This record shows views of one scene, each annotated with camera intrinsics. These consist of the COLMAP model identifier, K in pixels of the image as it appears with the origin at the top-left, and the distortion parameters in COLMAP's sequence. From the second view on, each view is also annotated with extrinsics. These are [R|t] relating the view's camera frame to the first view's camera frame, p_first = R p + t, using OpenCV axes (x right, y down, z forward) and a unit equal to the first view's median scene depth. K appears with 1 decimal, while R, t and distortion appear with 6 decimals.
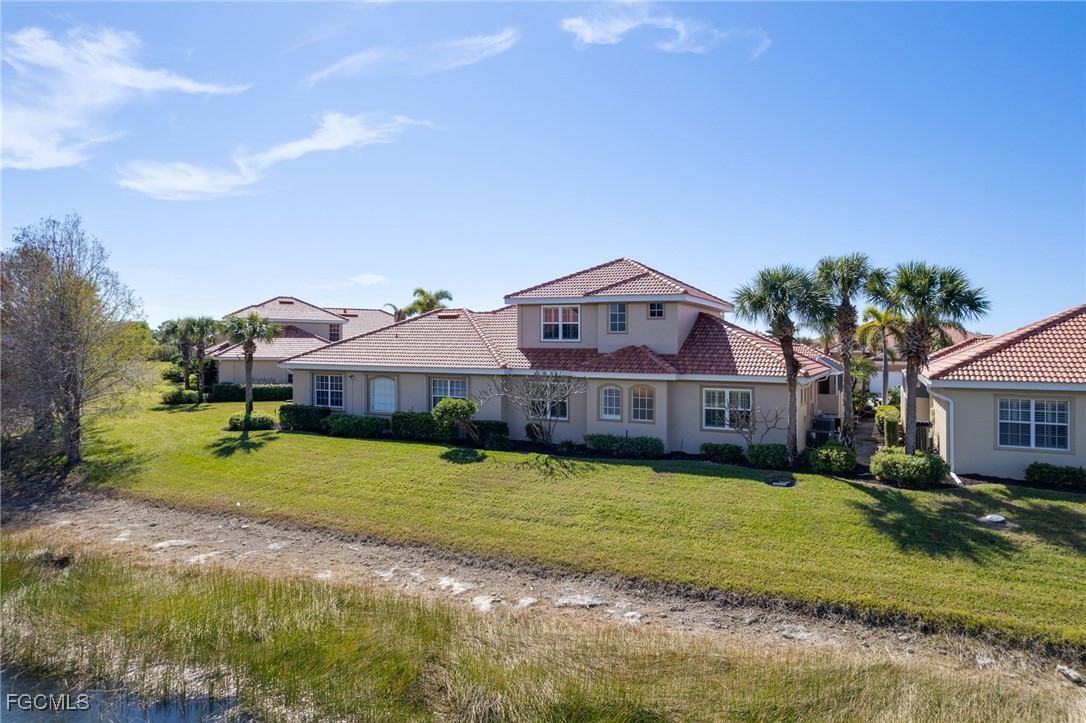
lens RADIAL K [[642.9, 0, 540.2], [0, 642.9, 370.2], [0, 0, 1]] dist [-0.013100, 0.002540]
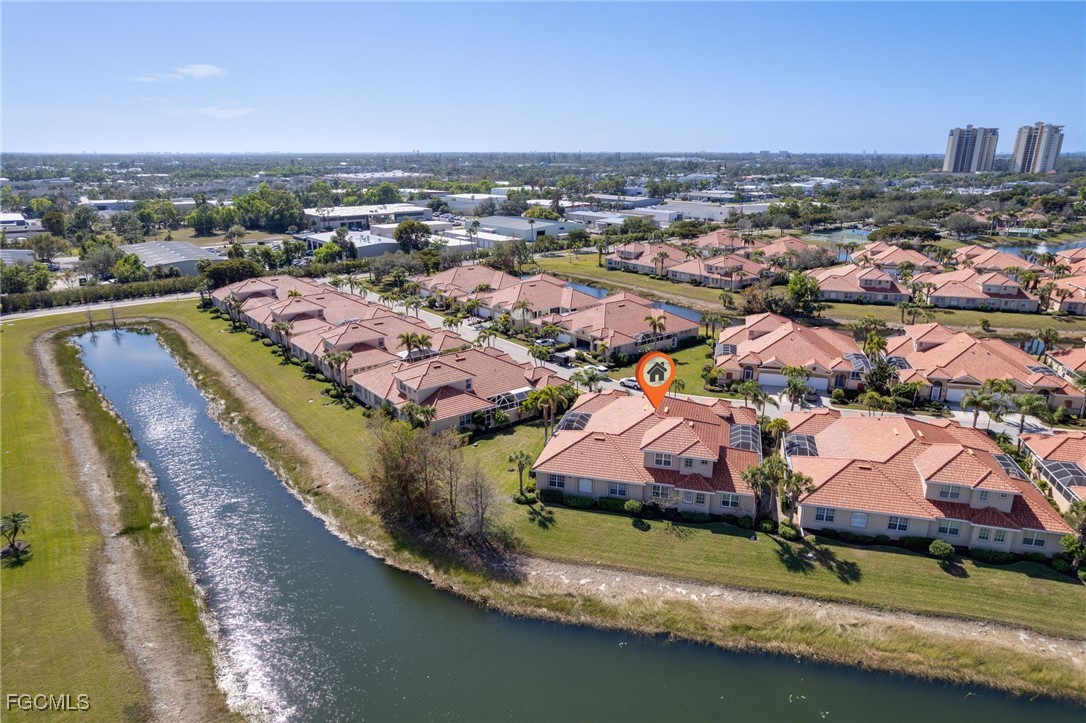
lens RADIAL K [[609.3, 0, 543.8], [0, 609.3, 378.3], [0, 0, 1]] dist [-0.010440, 0.000754]
pose [[0.982624, -0.061911, 0.174976, -1.347352], [0.010236, 0.959369, 0.281967, -1.726486], [-0.185324, -0.275277, 0.943333, -1.737744]]
